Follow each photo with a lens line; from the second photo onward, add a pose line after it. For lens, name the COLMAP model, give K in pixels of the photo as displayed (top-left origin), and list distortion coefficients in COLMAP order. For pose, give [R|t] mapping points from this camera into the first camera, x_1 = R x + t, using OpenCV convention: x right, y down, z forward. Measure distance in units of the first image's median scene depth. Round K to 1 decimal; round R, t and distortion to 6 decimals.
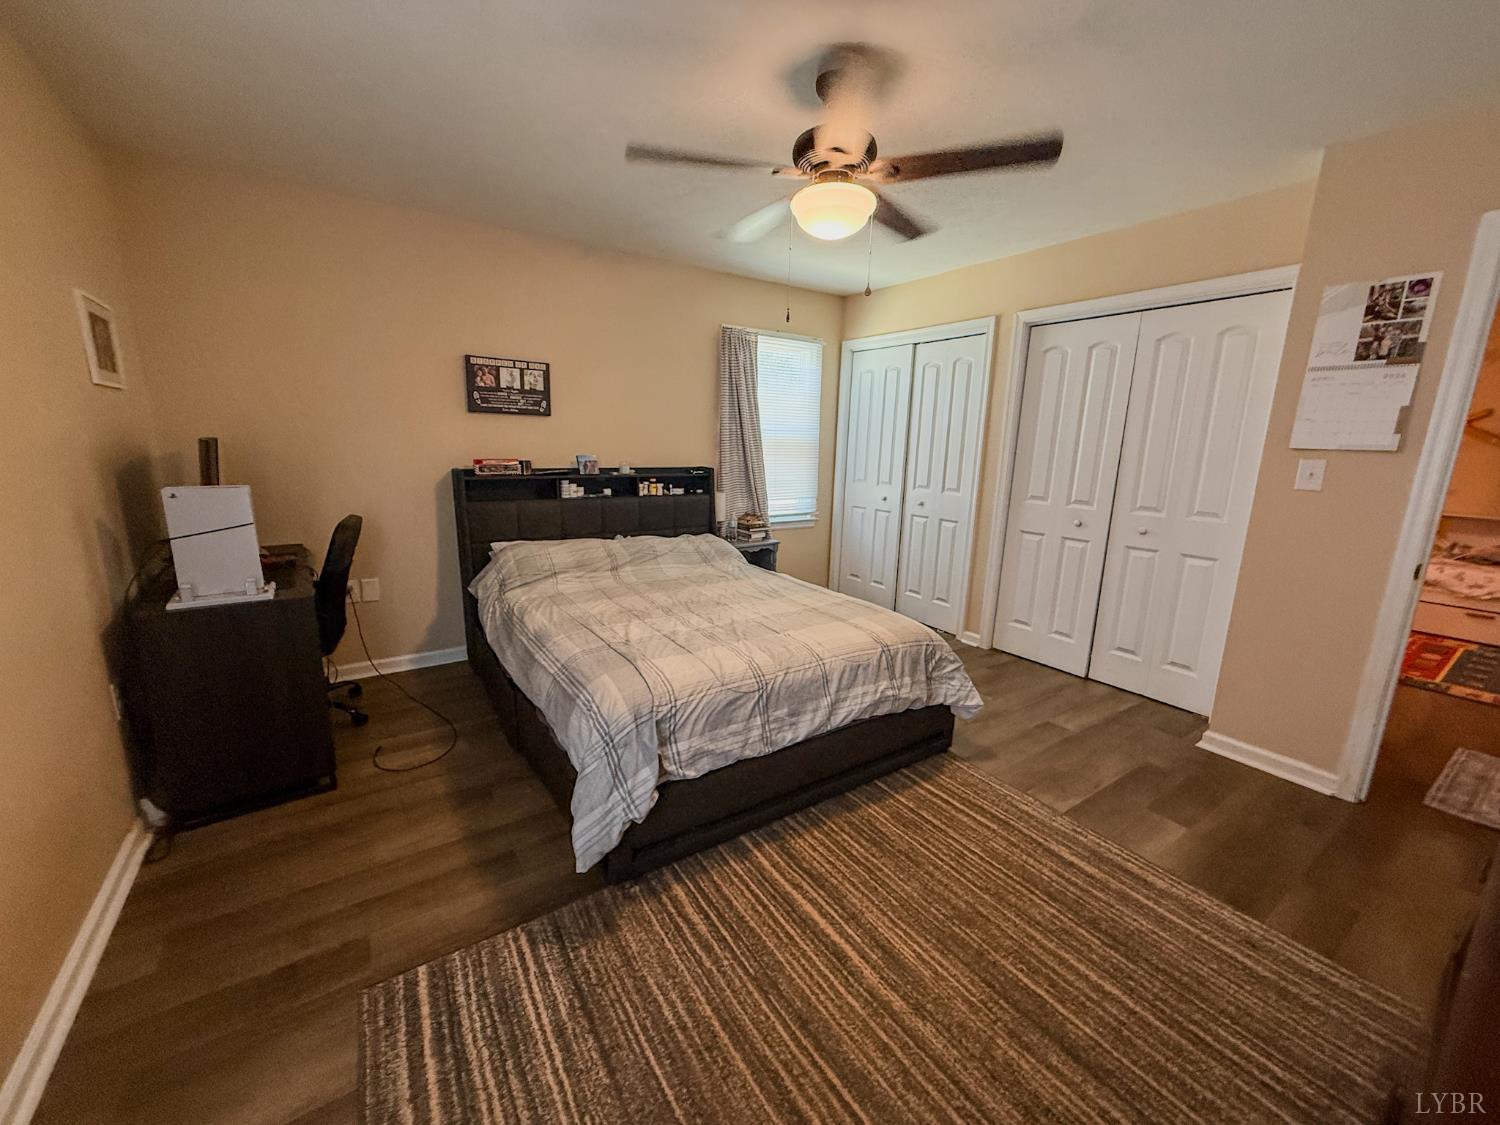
lens RADIAL K [[590.8, 0, 750.0], [0, 590.8, 562.5], [0, 0, 1]] dist [-0.000734, 0.000094]
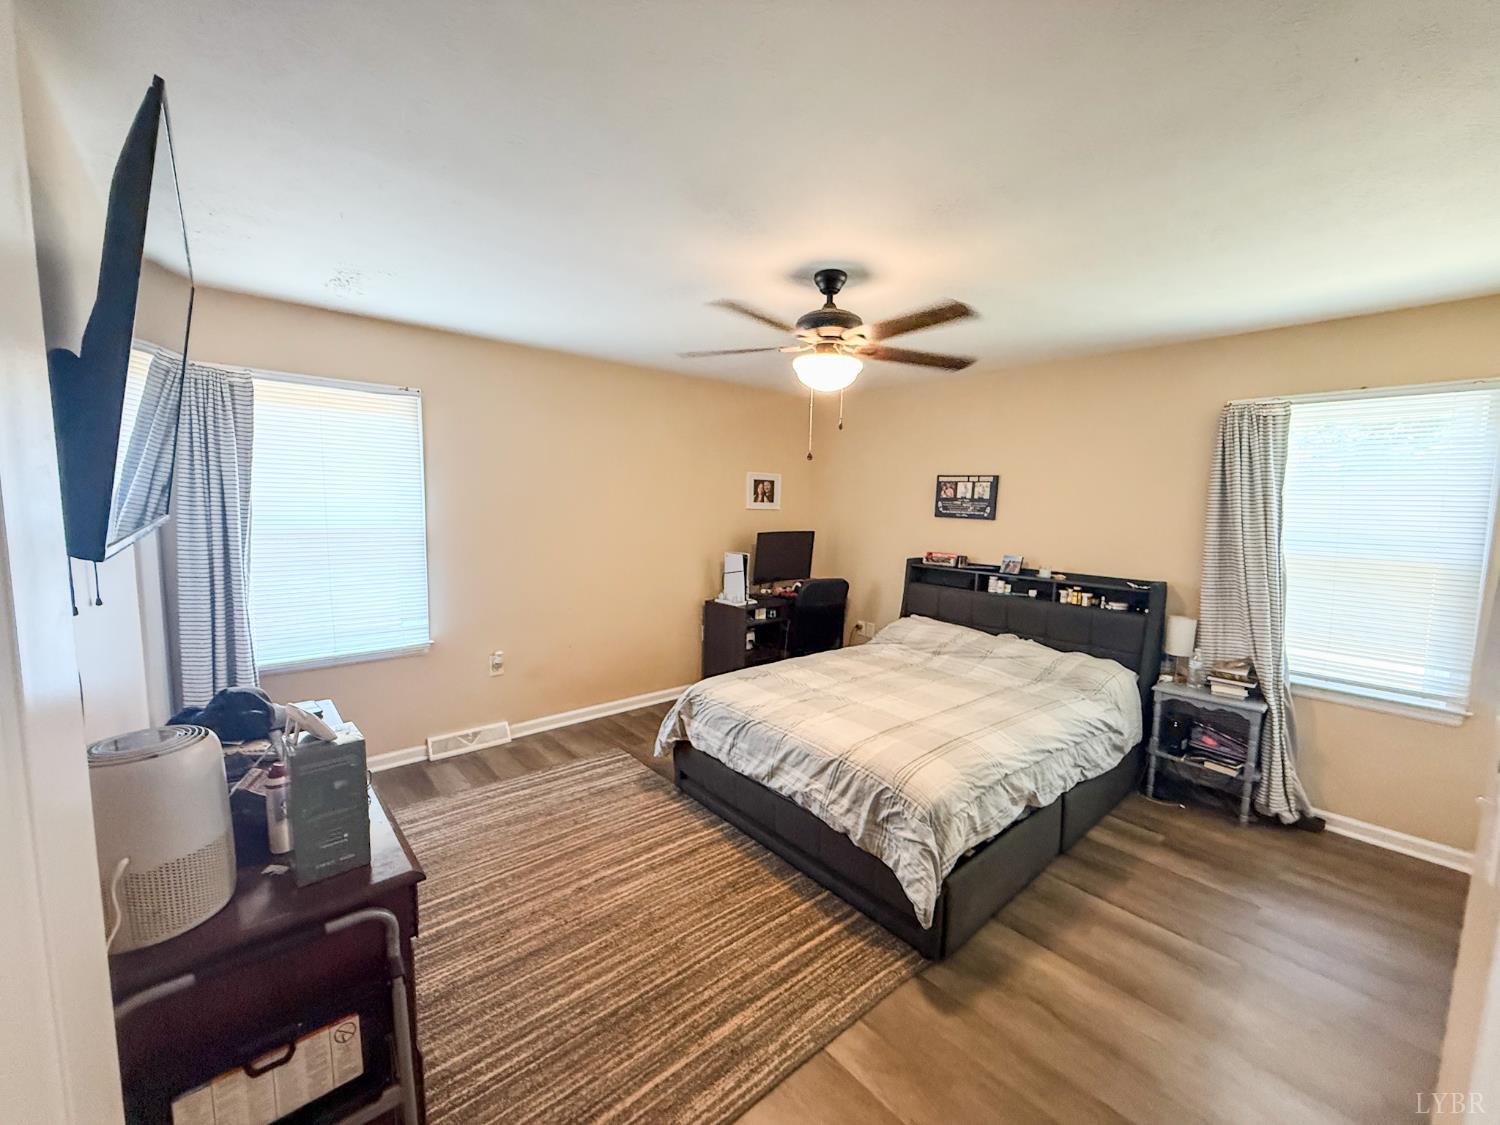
lens RADIAL K [[590.8, 0, 750.0], [0, 590.8, 562.5], [0, 0, 1]] dist [-0.000734, 0.000094]
pose [[0.125064, 0.083788, -0.988604, 1.088410], [-0.223852, 0.973117, 0.054157, -0.183627], [0.966566, 0.214528, 0.140458, 0.595103]]
